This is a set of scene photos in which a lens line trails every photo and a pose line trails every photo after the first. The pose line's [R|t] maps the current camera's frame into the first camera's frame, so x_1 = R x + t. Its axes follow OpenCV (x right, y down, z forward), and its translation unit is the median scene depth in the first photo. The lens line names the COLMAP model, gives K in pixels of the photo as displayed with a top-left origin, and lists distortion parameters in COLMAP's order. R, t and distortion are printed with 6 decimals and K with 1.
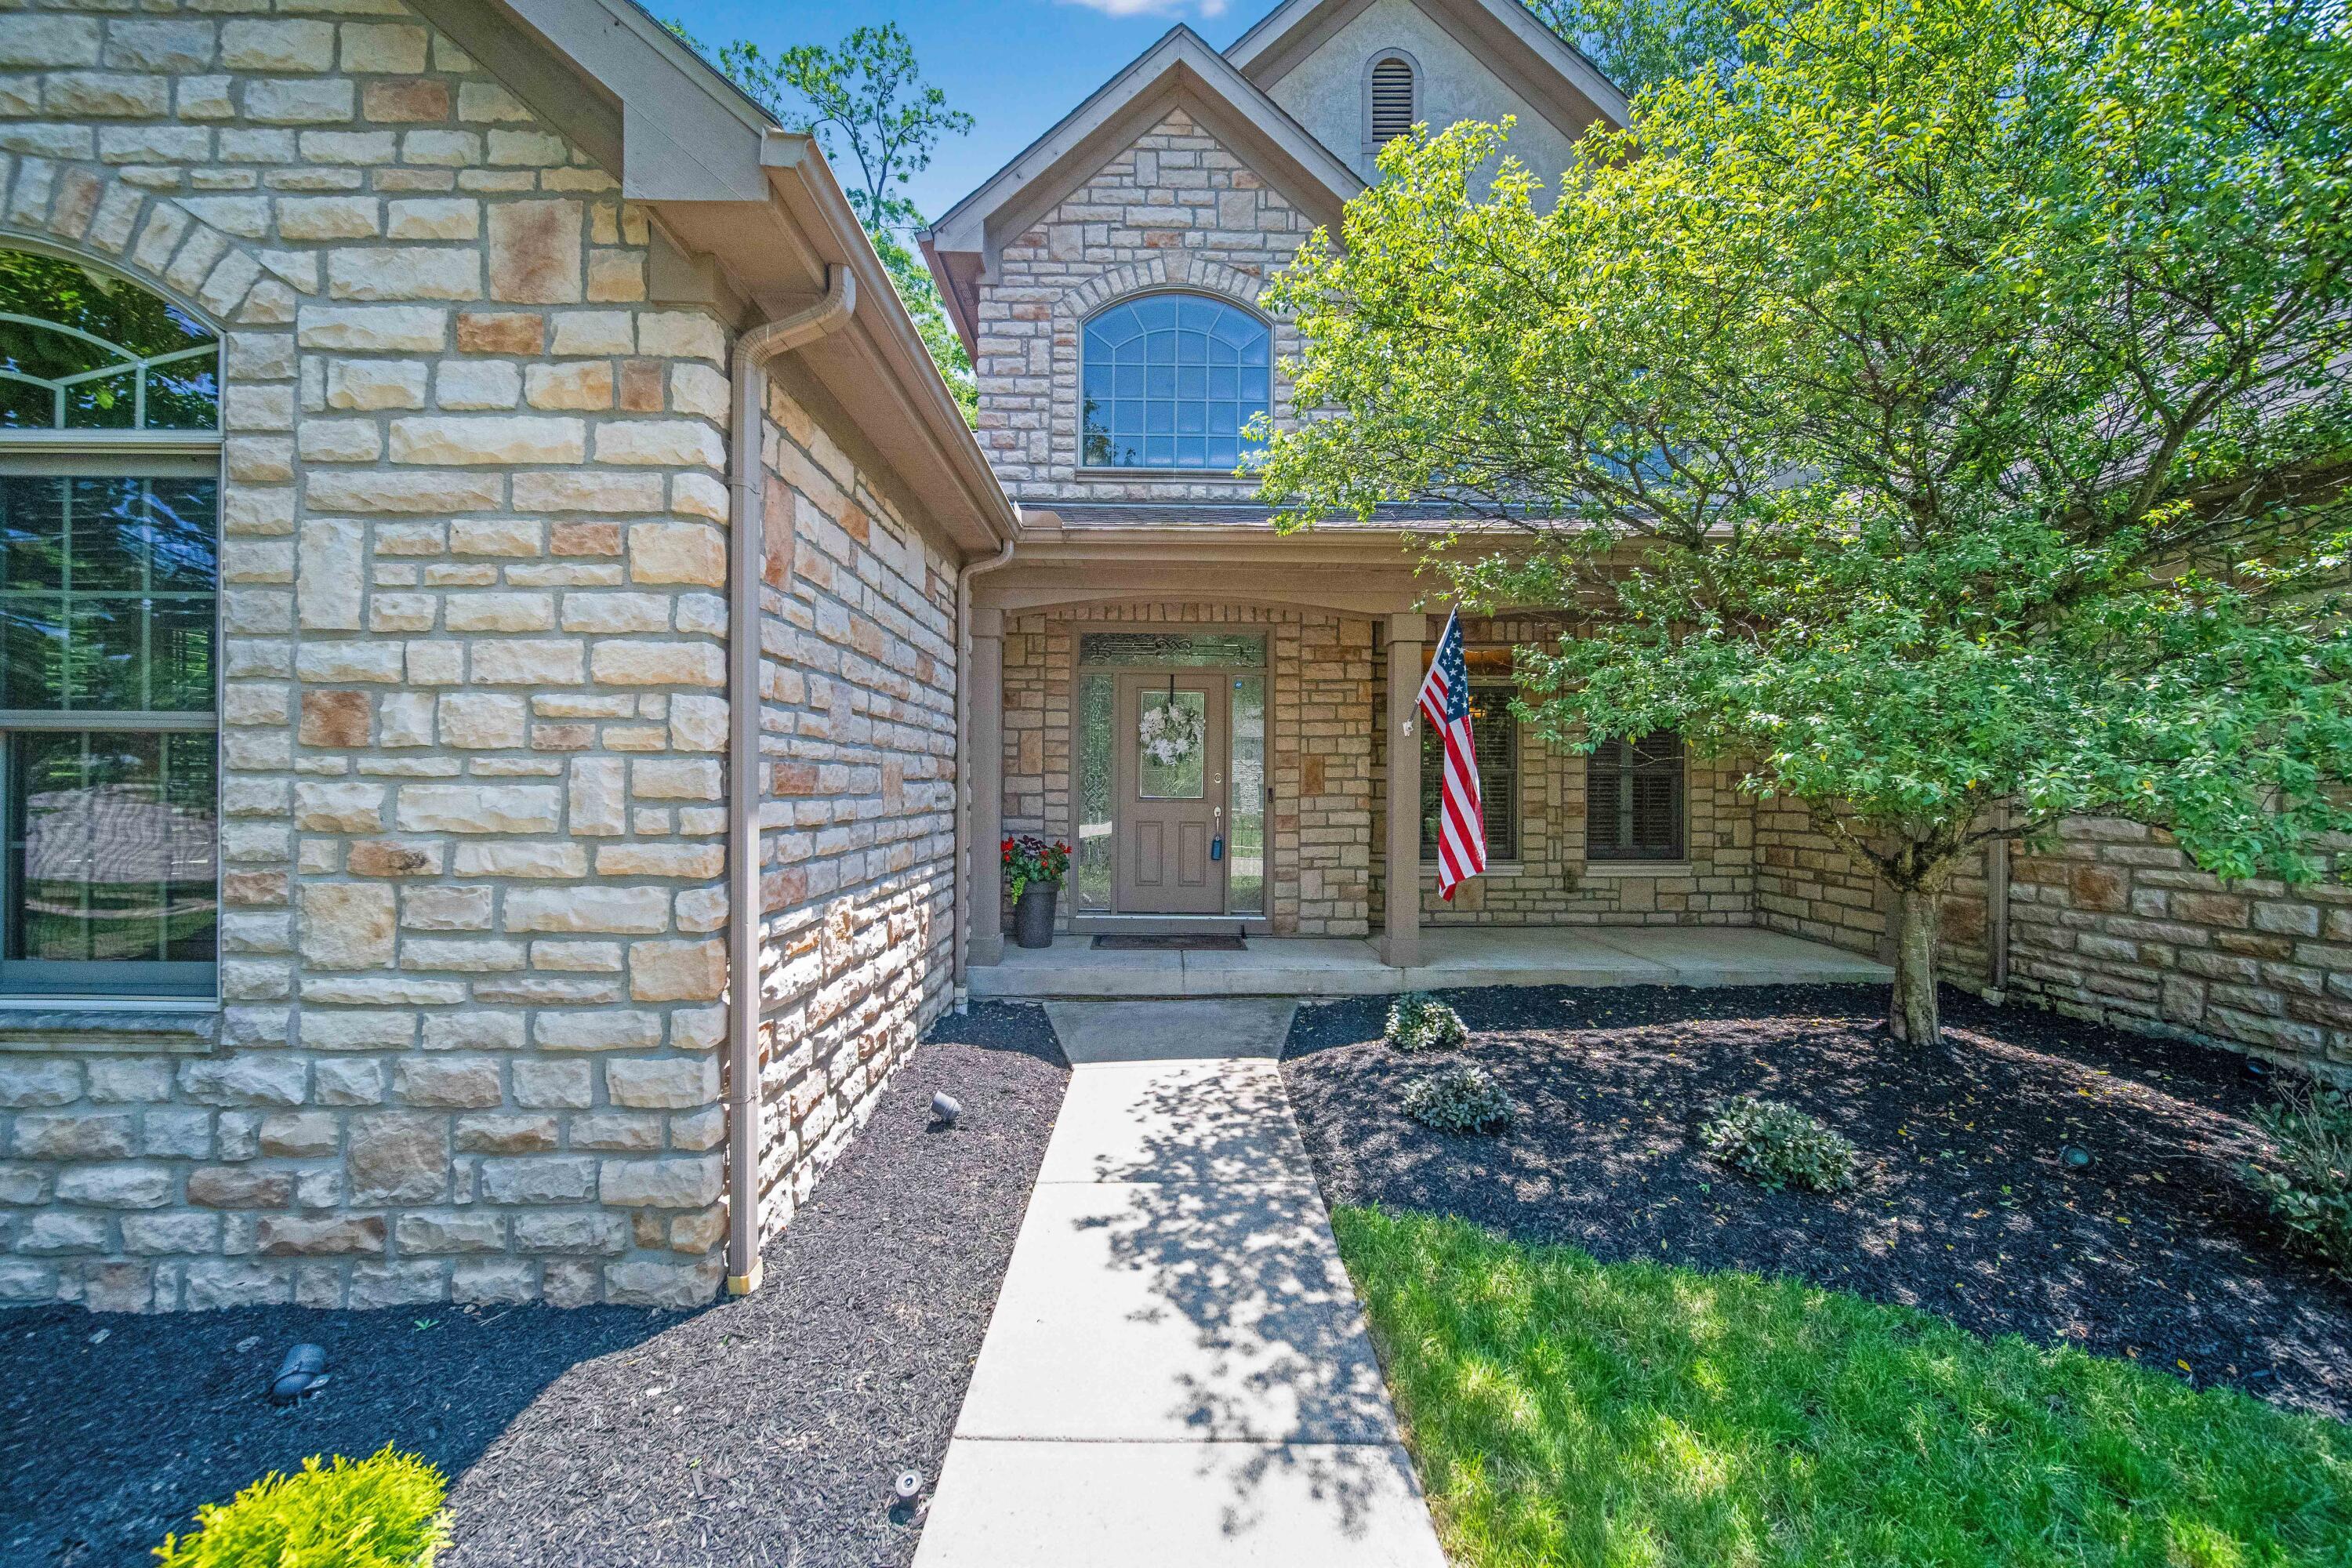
lens RADIAL K [[856.1, 0, 1177.2], [0, 856.1, 791.8], [0, 0, 1]] dist [-0.000617, -0.000304]
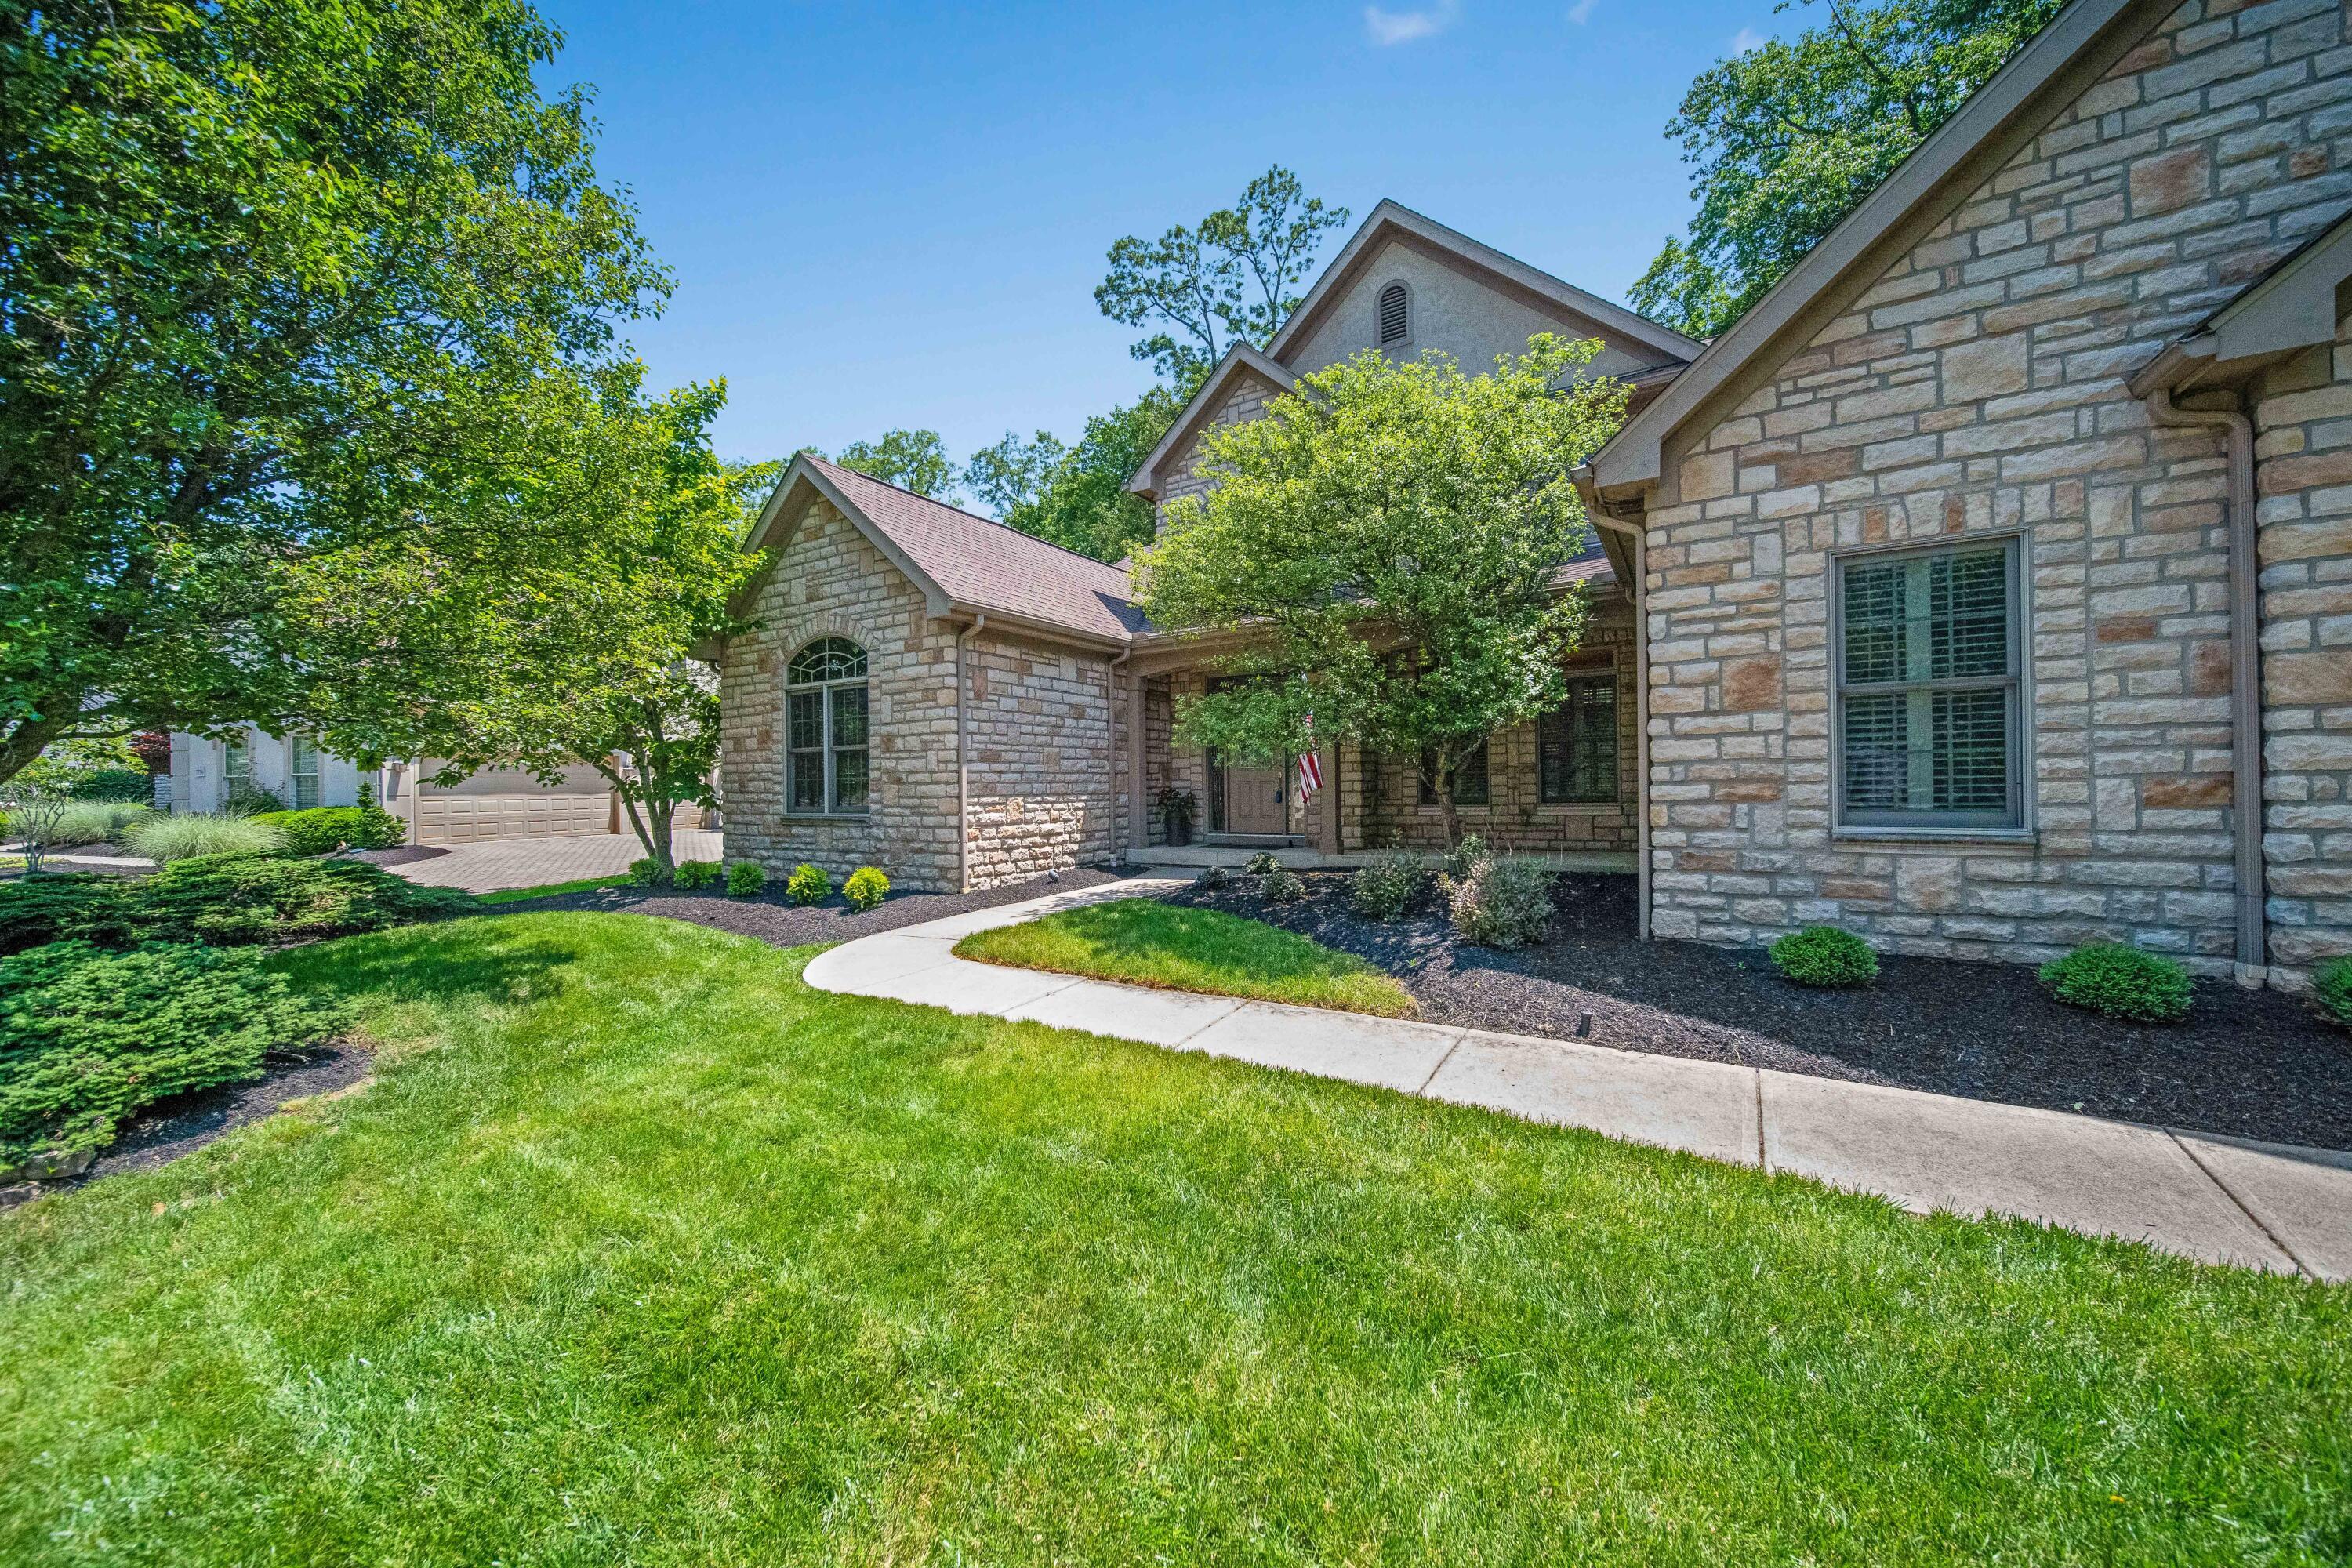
lens RADIAL K [[856.1, 0, 1166.1], [0, 856.1, 790.4], [0, 0, 1]] dist [-0.000617, -0.000304]
pose [[0.840833, -0.018080, -0.540993, 2.290090], [0.017575, 0.999827, -0.006099, 0.178036], [0.541010, -0.004380, 0.841005, -1.678675]]
